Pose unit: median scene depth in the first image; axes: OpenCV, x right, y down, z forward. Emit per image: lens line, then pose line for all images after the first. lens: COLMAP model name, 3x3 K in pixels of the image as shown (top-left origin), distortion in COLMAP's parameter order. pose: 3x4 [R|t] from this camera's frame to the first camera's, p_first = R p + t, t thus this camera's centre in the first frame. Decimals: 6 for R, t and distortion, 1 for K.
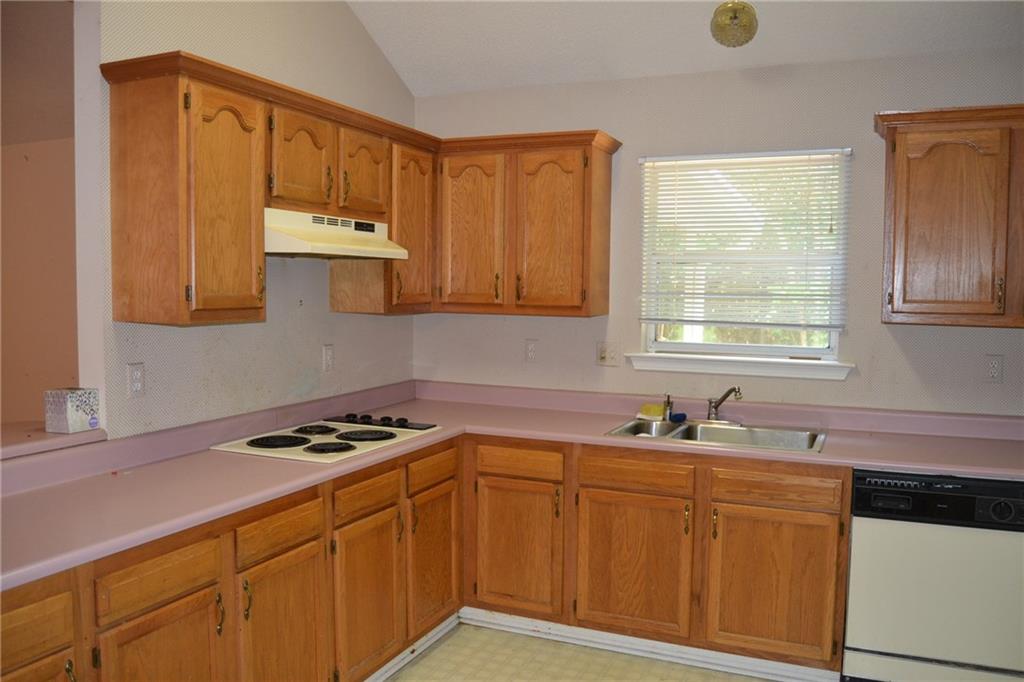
lens RADIAL K [[820.1, 0, 515.7], [0, 820.1, 342.1], [0, 0, 1]] dist [-0.097741, 0.046106]
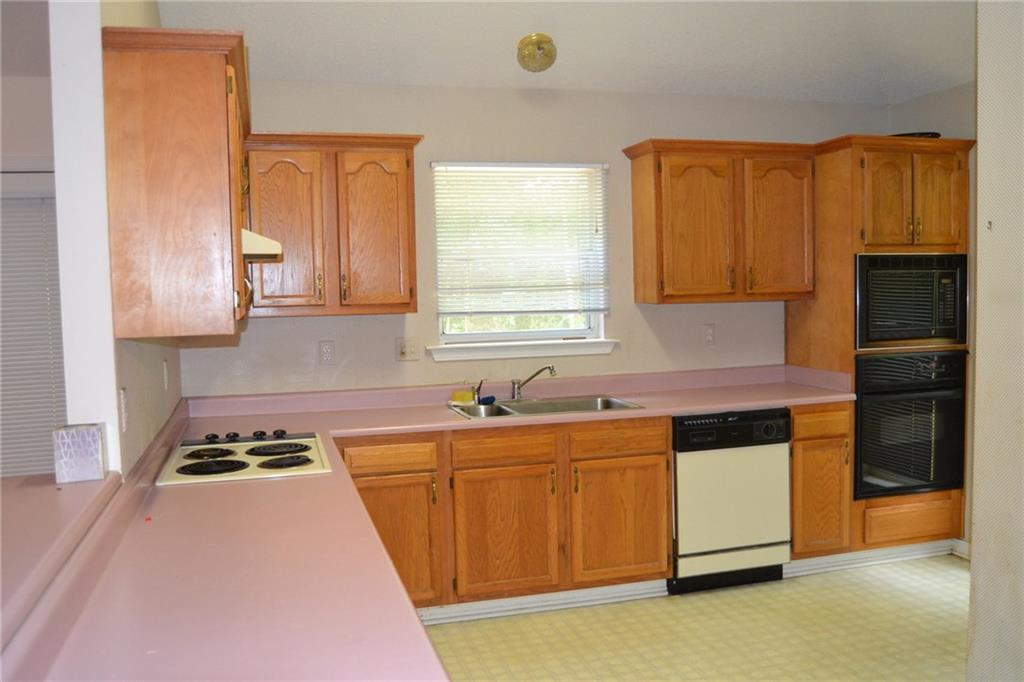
lens RADIAL K [[910.9, 0, 518.6], [0, 910.9, 338.0], [0, 0, 1]] dist [-0.087235, 0.020070]
pose [[0.771845, -0.067360, 0.632232, -0.572713], [0.074154, 0.997123, 0.015708, -0.008021], [-0.631472, 0.034759, 0.774620, 0.020600]]
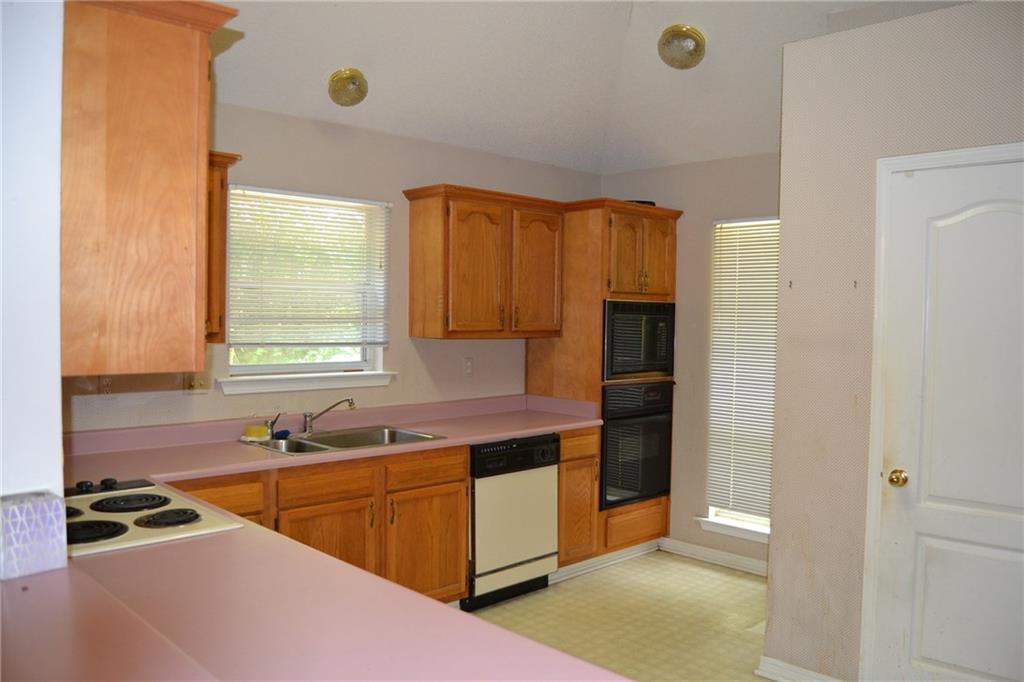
lens RADIAL K [[820.1, 0, 515.2], [0, 820.1, 343.2], [0, 0, 1]] dist [-0.097741, 0.046106]
pose [[0.381090, -0.038623, 0.923731, -0.702017], [0.051531, 0.998461, 0.020488, -0.034841], [-0.923101, 0.039793, 0.382493, 0.325895]]
